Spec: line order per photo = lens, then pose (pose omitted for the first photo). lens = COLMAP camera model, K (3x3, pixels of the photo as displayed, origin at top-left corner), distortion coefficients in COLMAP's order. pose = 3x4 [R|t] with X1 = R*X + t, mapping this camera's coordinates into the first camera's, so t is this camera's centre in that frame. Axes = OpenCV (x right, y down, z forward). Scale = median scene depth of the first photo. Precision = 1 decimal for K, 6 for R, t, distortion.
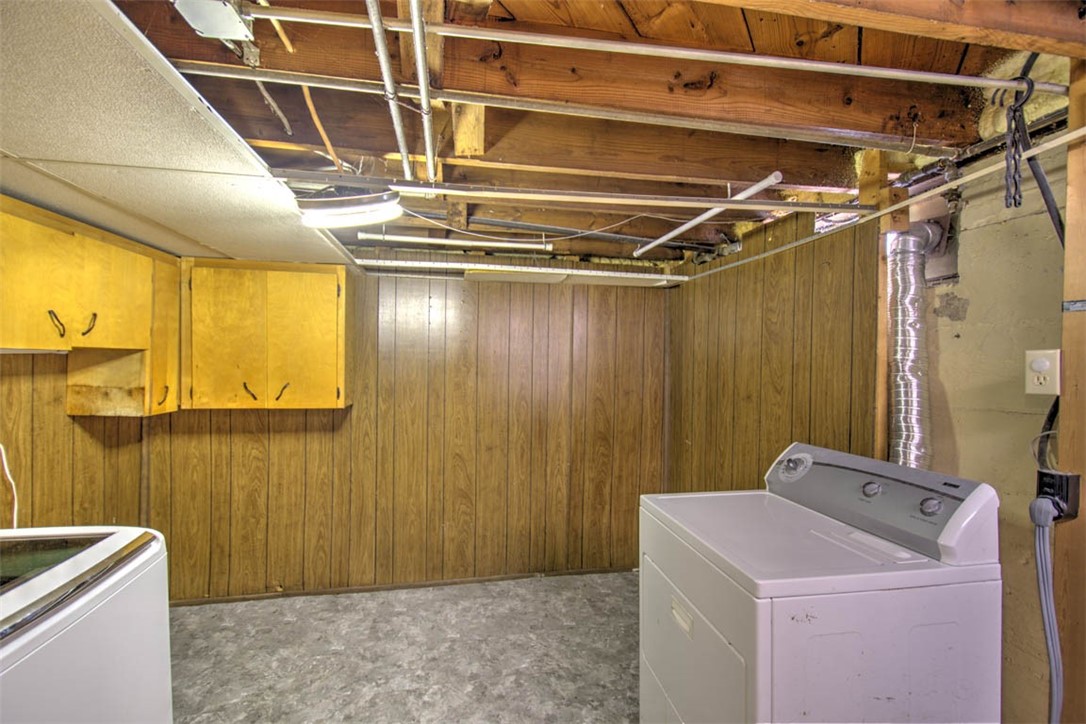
lens RADIAL K [[463.1, 0, 541.1], [0, 463.1, 371.4], [0, 0, 1]] dist [0.015531, 0.000501]
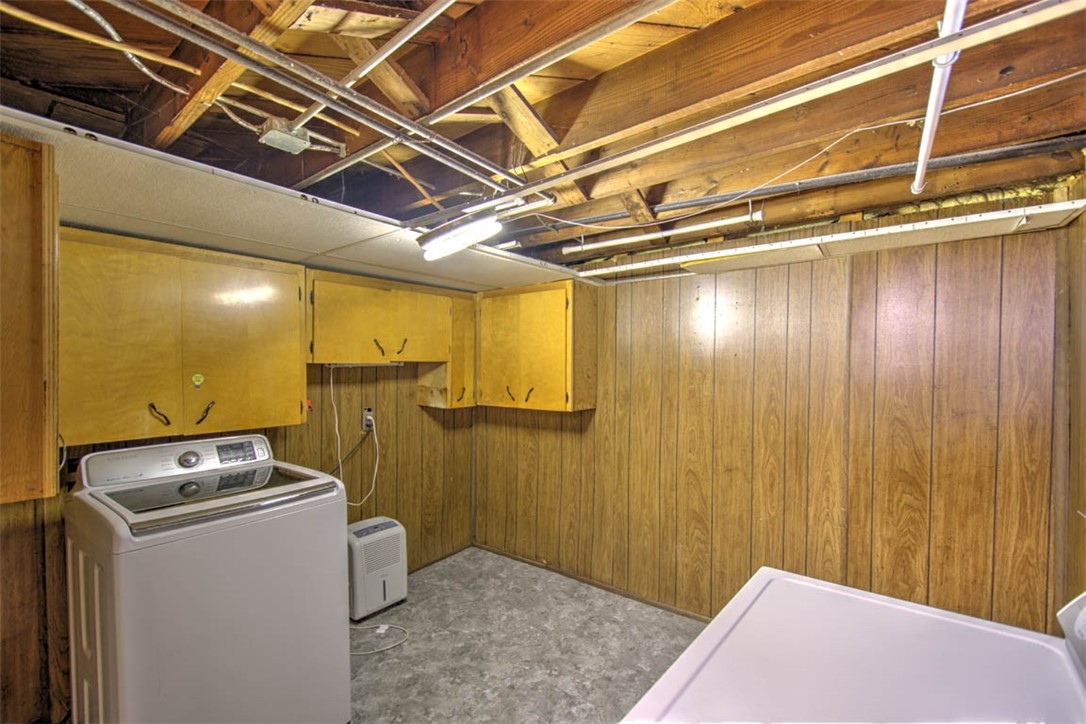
lens RADIAL K [[466.3, 0, 539.7], [0, 466.3, 374.6], [0, 0, 1]] dist [0.009023, 0.000461]
pose [[0.673723, -0.000572, -0.738984, 0.306910], [-0.002687, 0.999991, -0.003224, -0.002750], [0.738979, 0.004158, 0.673715, 0.194878]]
